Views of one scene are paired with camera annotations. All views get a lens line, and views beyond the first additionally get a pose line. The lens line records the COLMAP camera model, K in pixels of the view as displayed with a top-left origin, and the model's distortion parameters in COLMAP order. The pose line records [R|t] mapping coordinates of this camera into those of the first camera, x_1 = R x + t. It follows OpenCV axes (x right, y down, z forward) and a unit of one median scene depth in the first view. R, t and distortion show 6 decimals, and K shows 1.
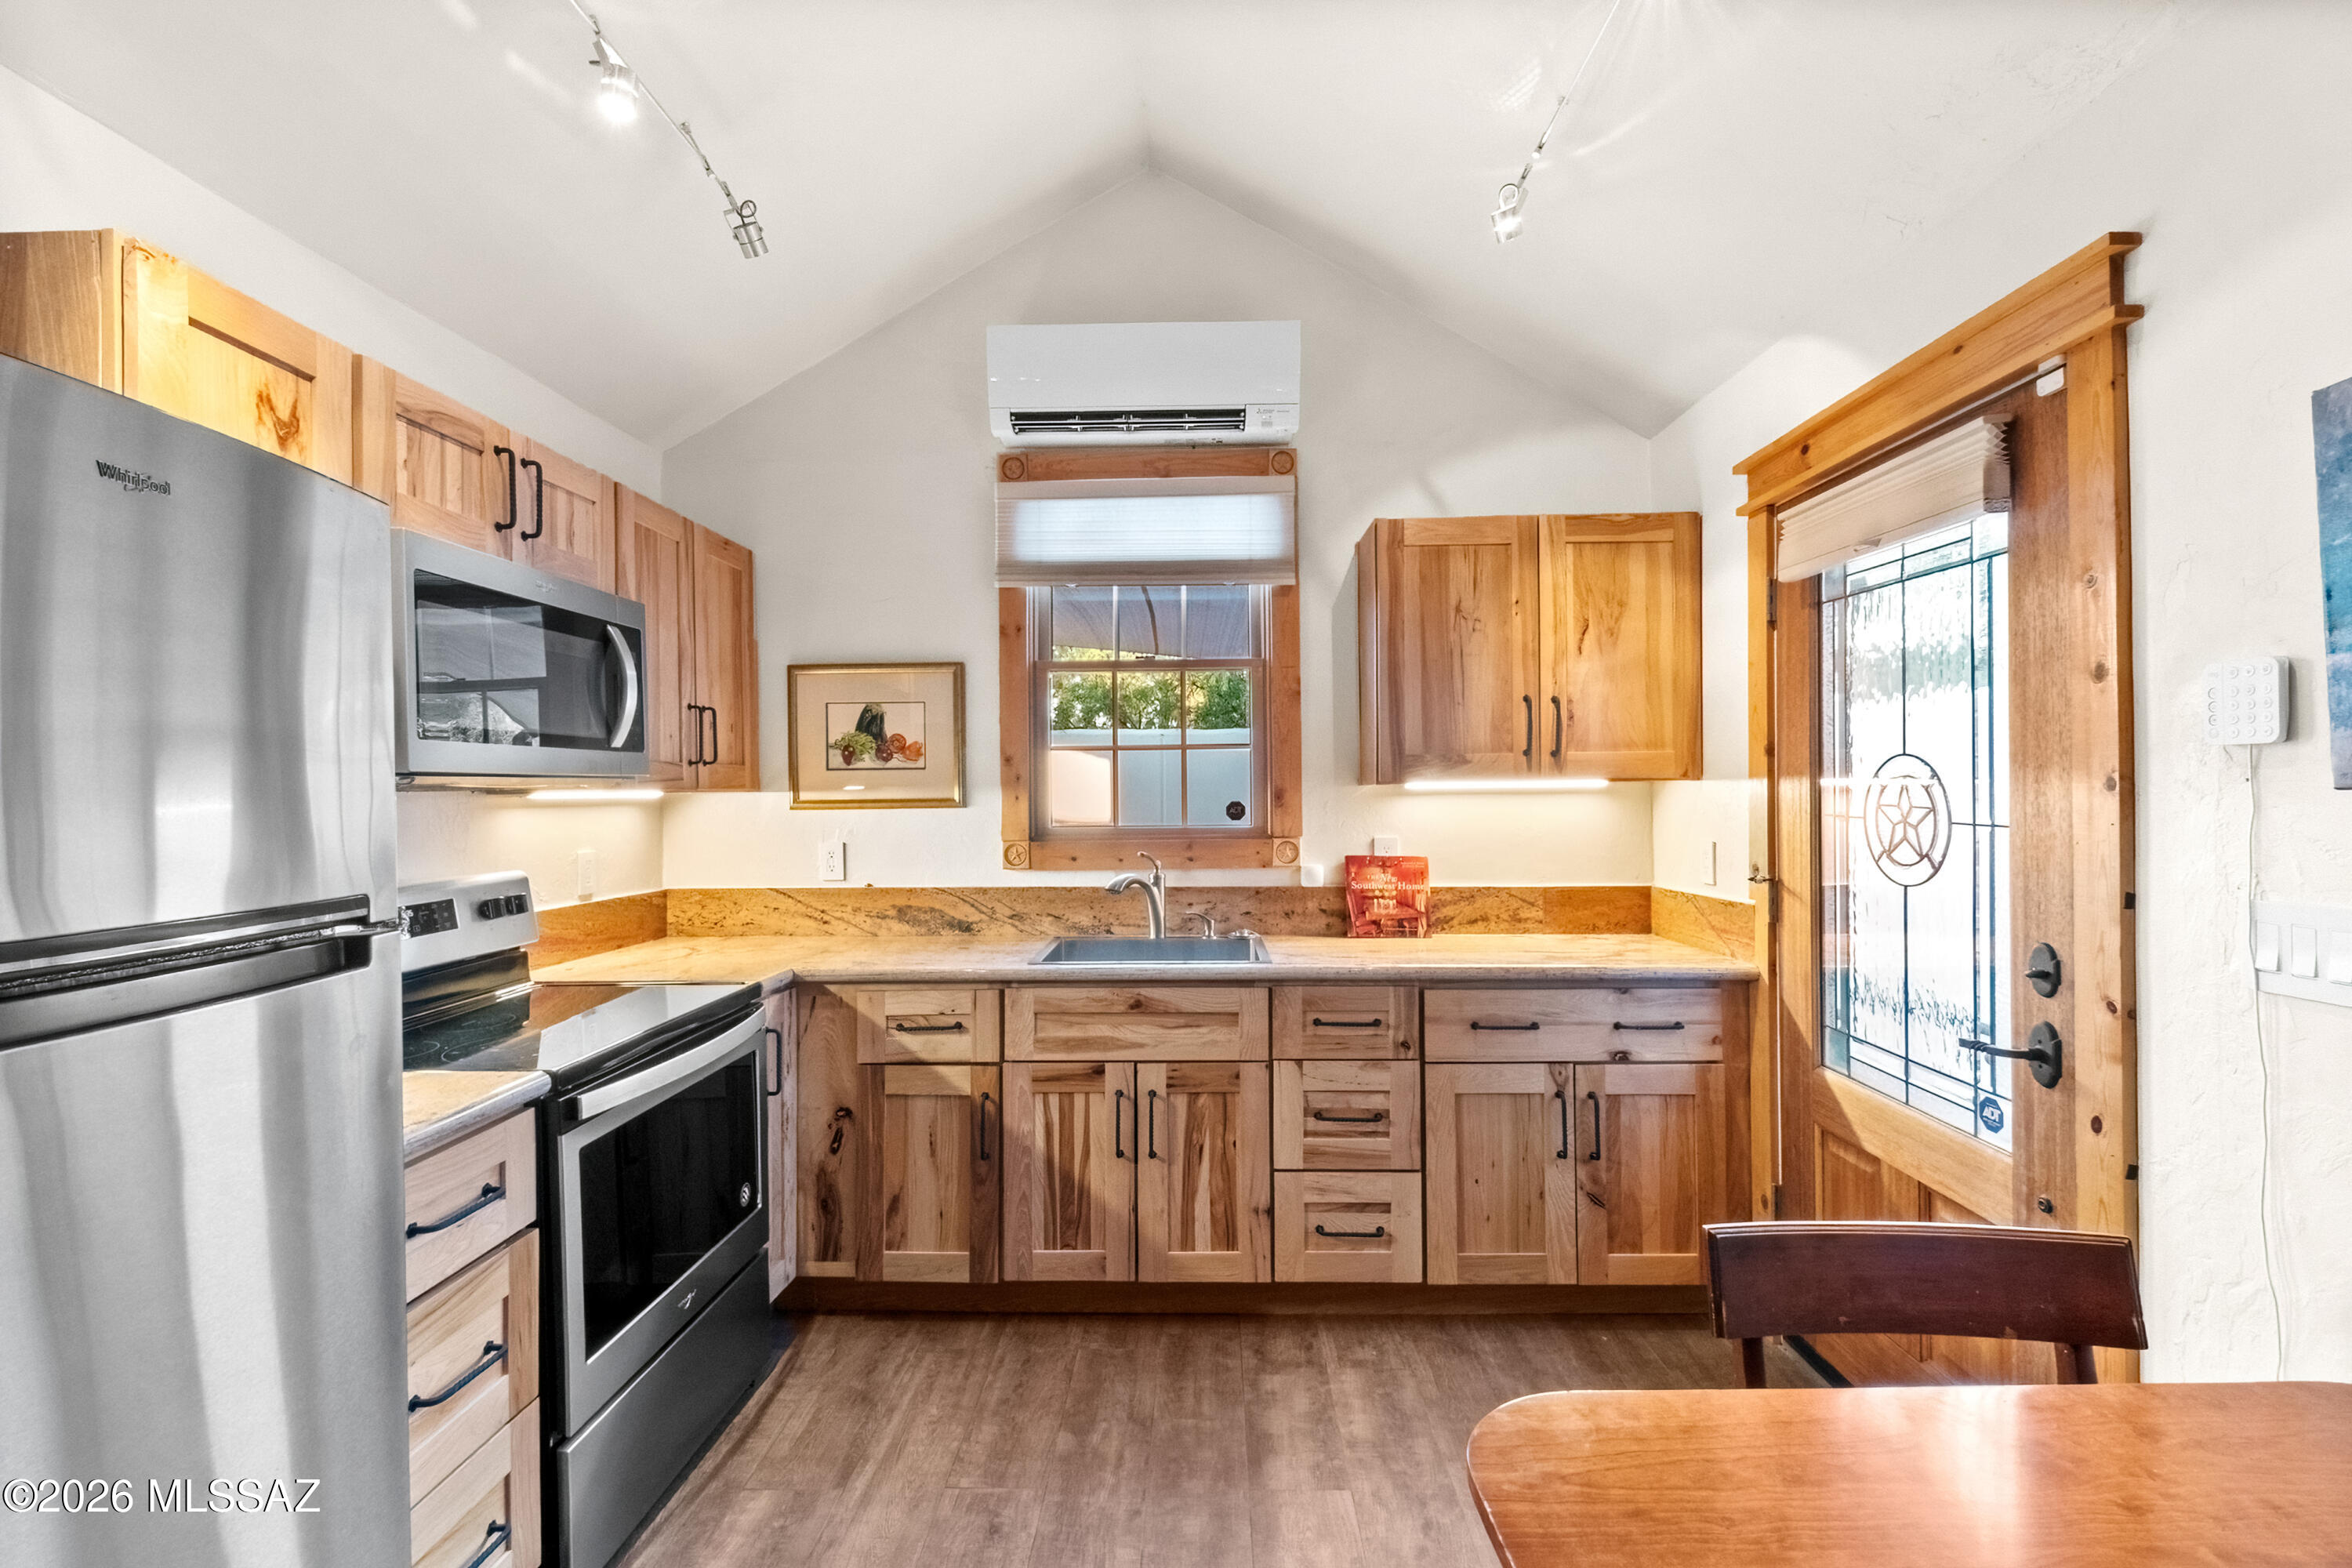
lens RADIAL K [[1039.4, 0, 1176.0], [0, 1039.4, 784.0], [0, 0, 1]] dist [0.002201, -0.000519]
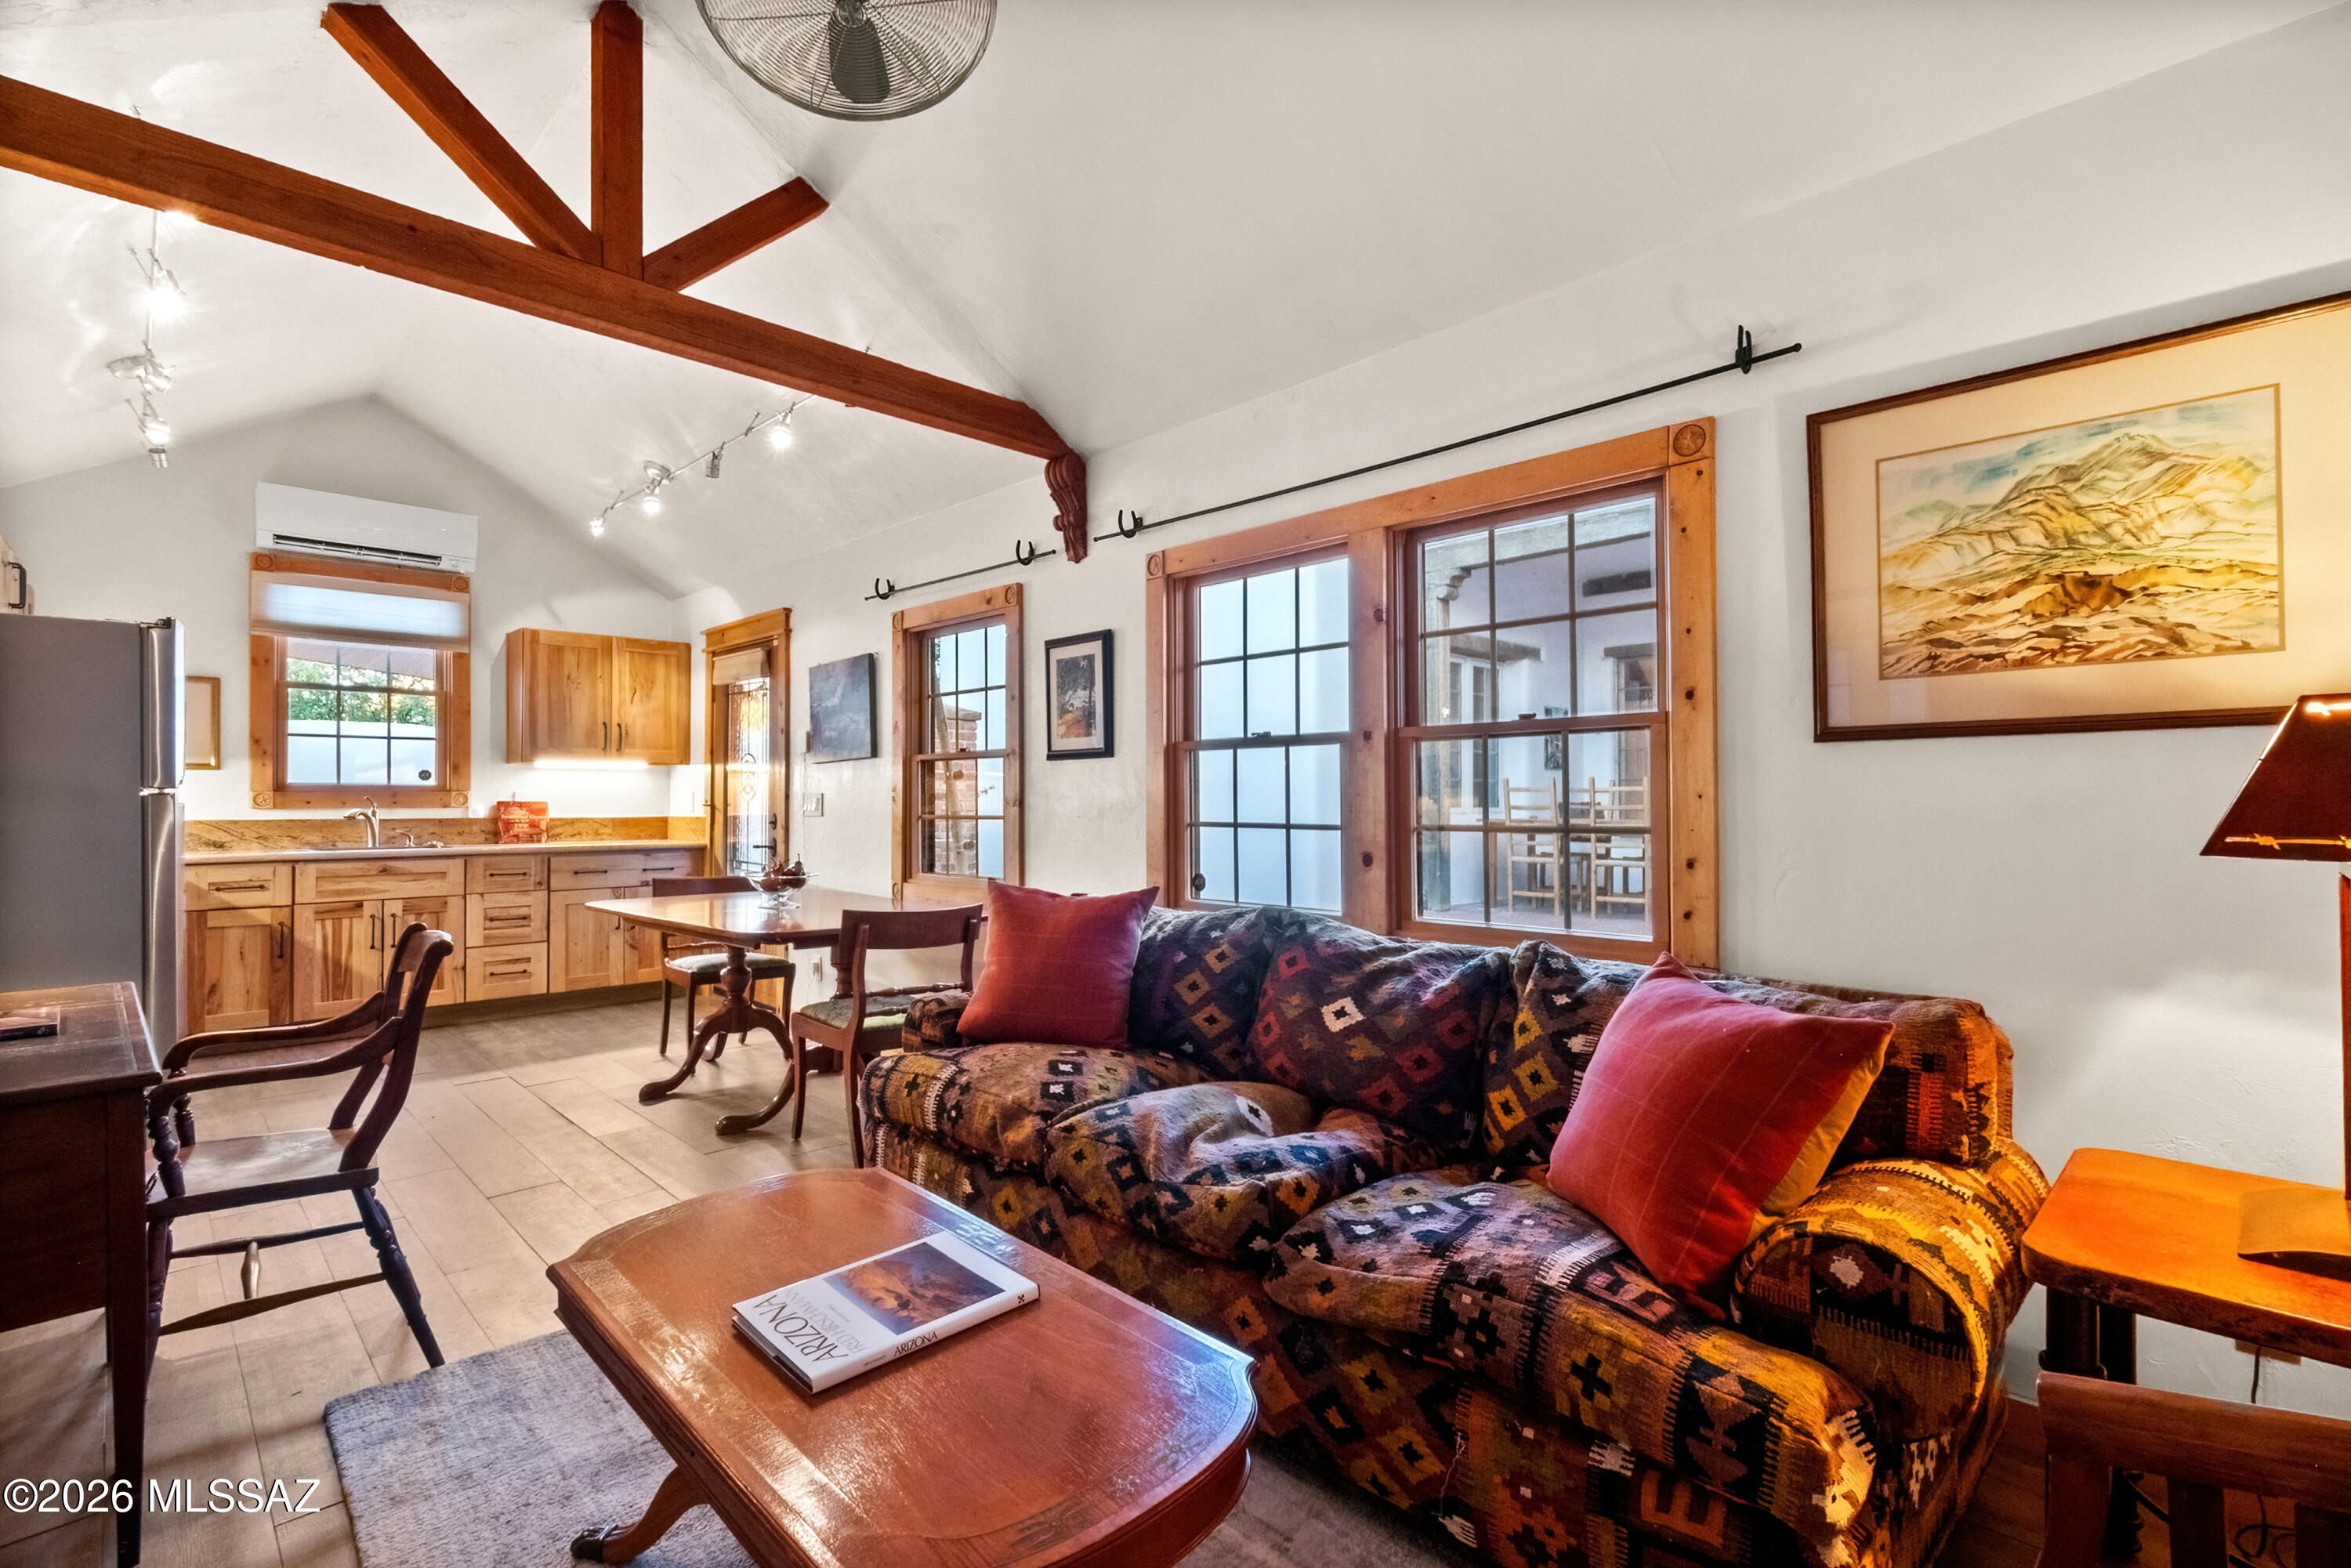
lens RADIAL K [[1039.0, 0, 1175.5], [0, 1039.0, 784.0], [0, 0, 1]] dist [0.002201, -0.000519]
pose [[0.679678, 0.015197, 0.733353, -0.422500], [-0.010947, 0.999884, -0.010575, 0.050390], [-0.733429, -0.000841, 0.679766, -1.290757]]
